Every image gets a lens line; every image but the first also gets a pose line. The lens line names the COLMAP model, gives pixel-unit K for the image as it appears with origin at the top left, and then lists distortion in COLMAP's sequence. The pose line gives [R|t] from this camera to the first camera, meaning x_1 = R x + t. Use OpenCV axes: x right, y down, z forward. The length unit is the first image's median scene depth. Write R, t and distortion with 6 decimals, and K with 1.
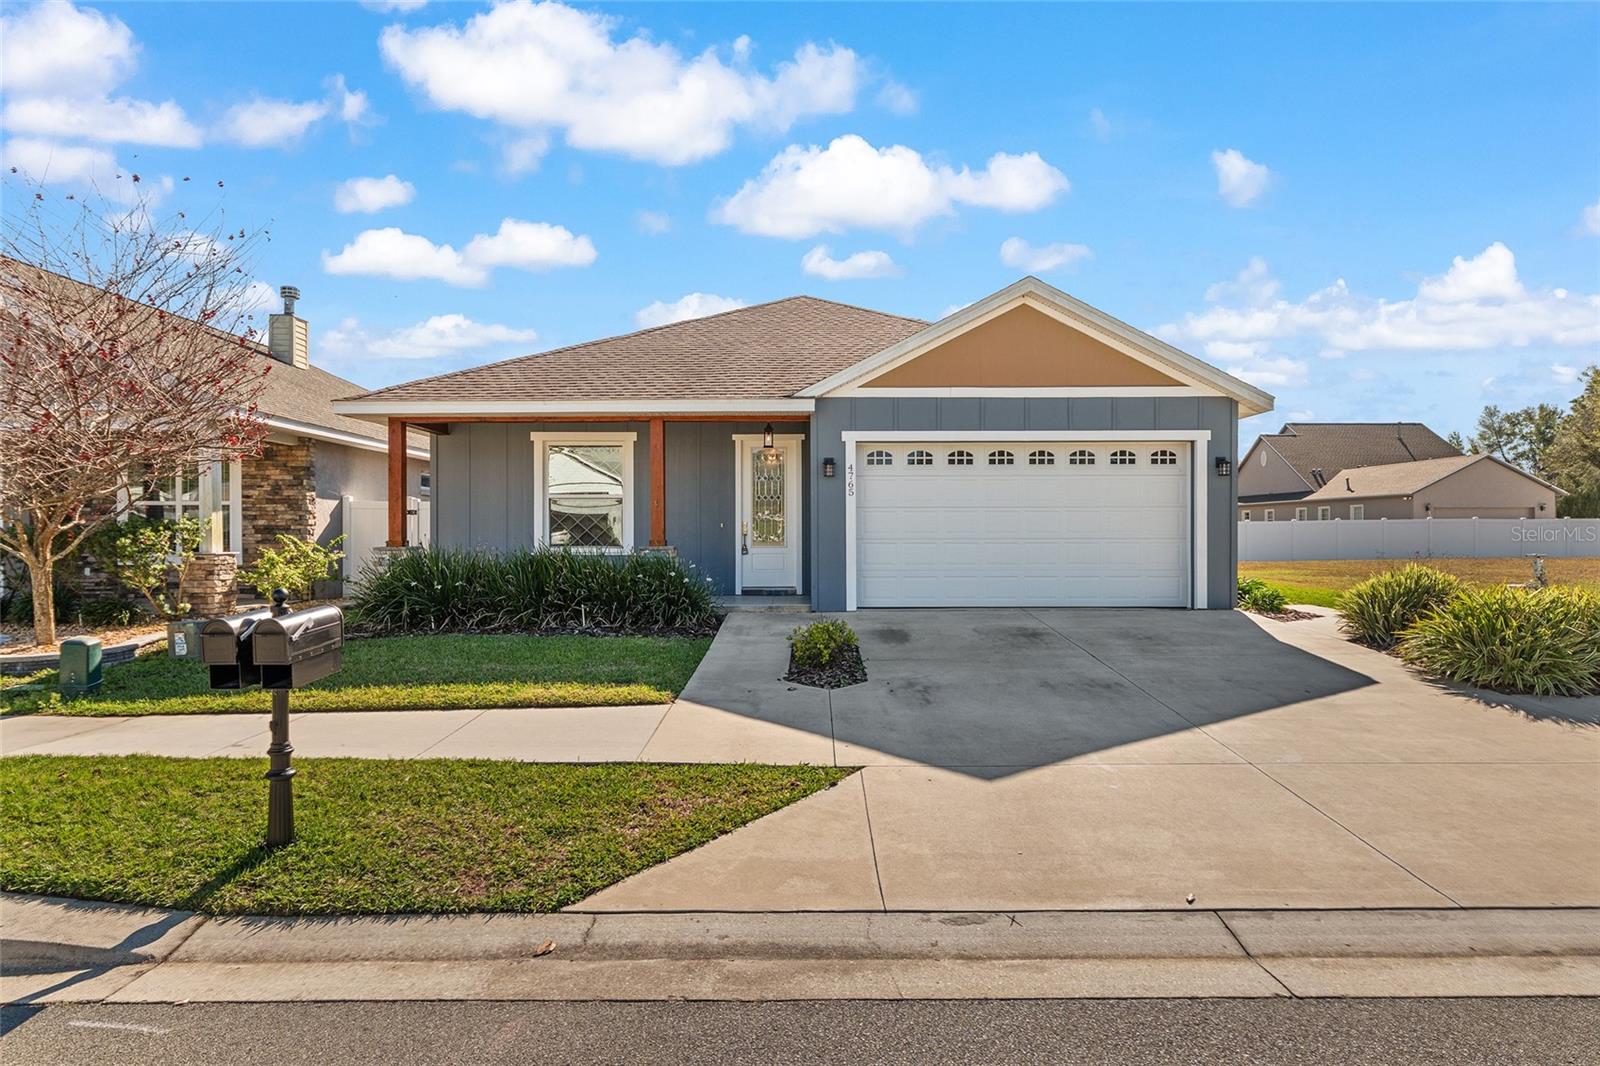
lens RADIAL K [[873.2, 0, 842.7], [0, 873.2, 530.7], [0, 0, 1]] dist [0.003366, 0.000362]
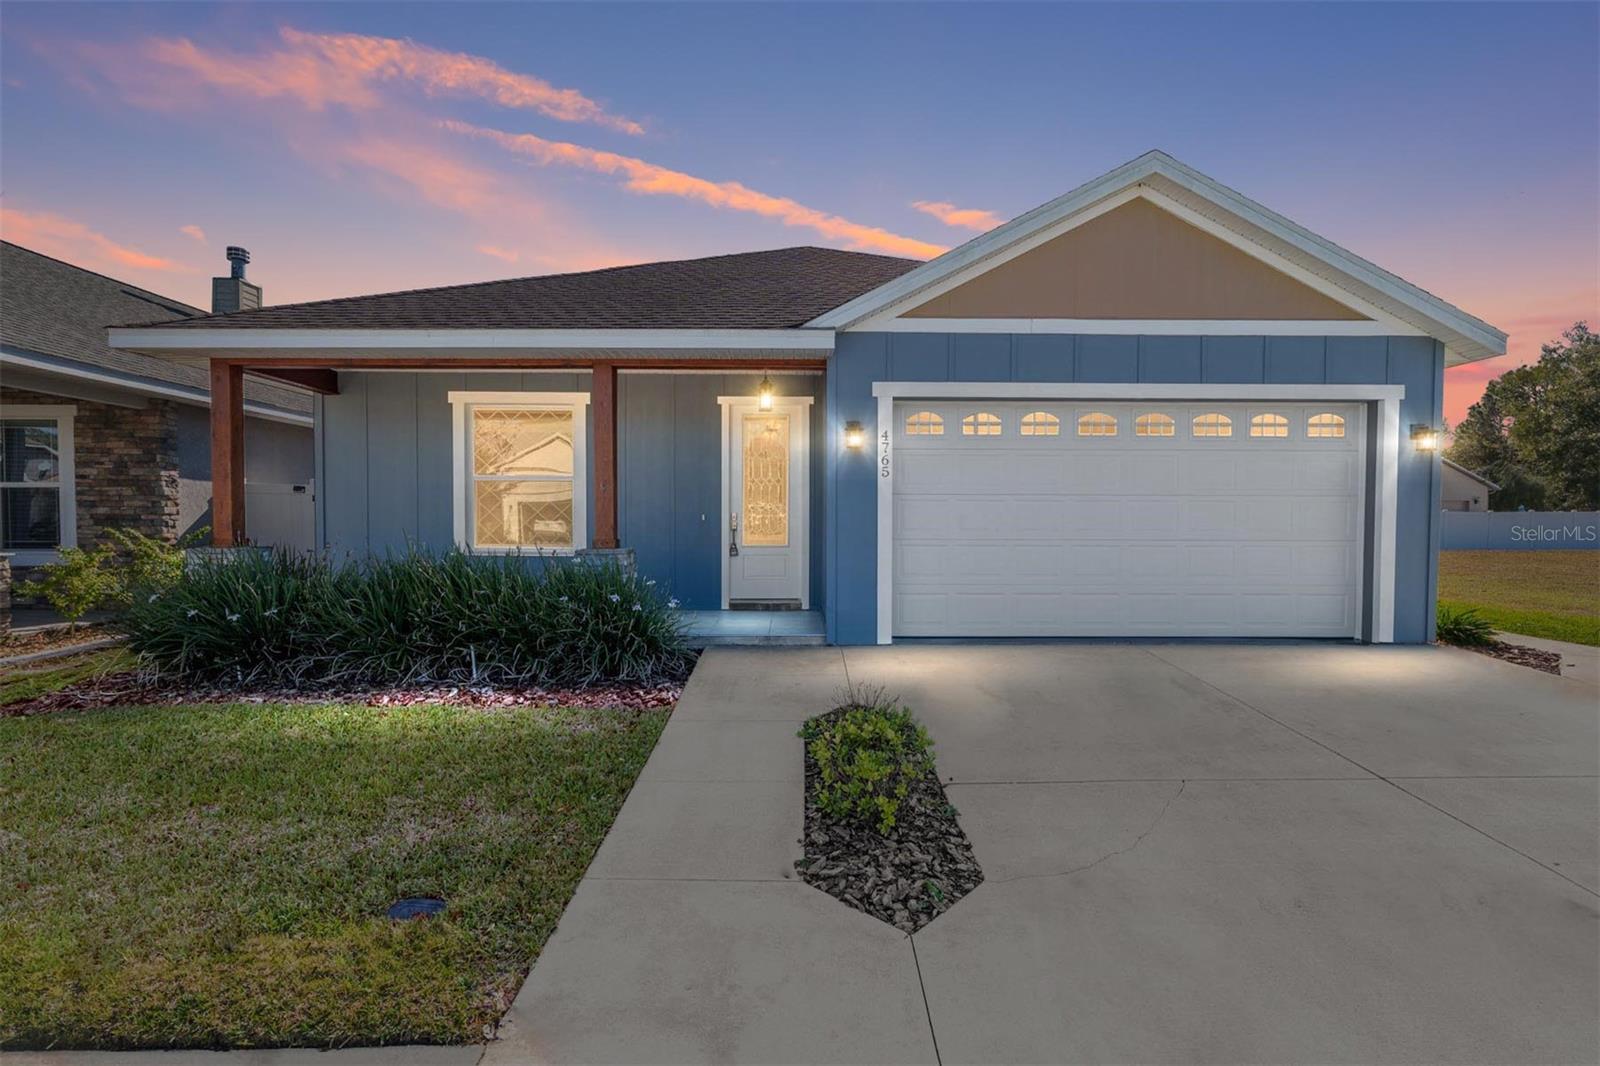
lens RADIAL K [[688.4, 0, 800.0], [0, 688.4, 533.0], [0, 0, 1]] dist [-0.002495, -0.000467]
pose [[0.999329, 0.006885, -0.035975, -0.034844], [-0.006023, 0.999694, 0.024012, -0.007938], [0.036129, -0.023779, 0.999064, 0.424168]]
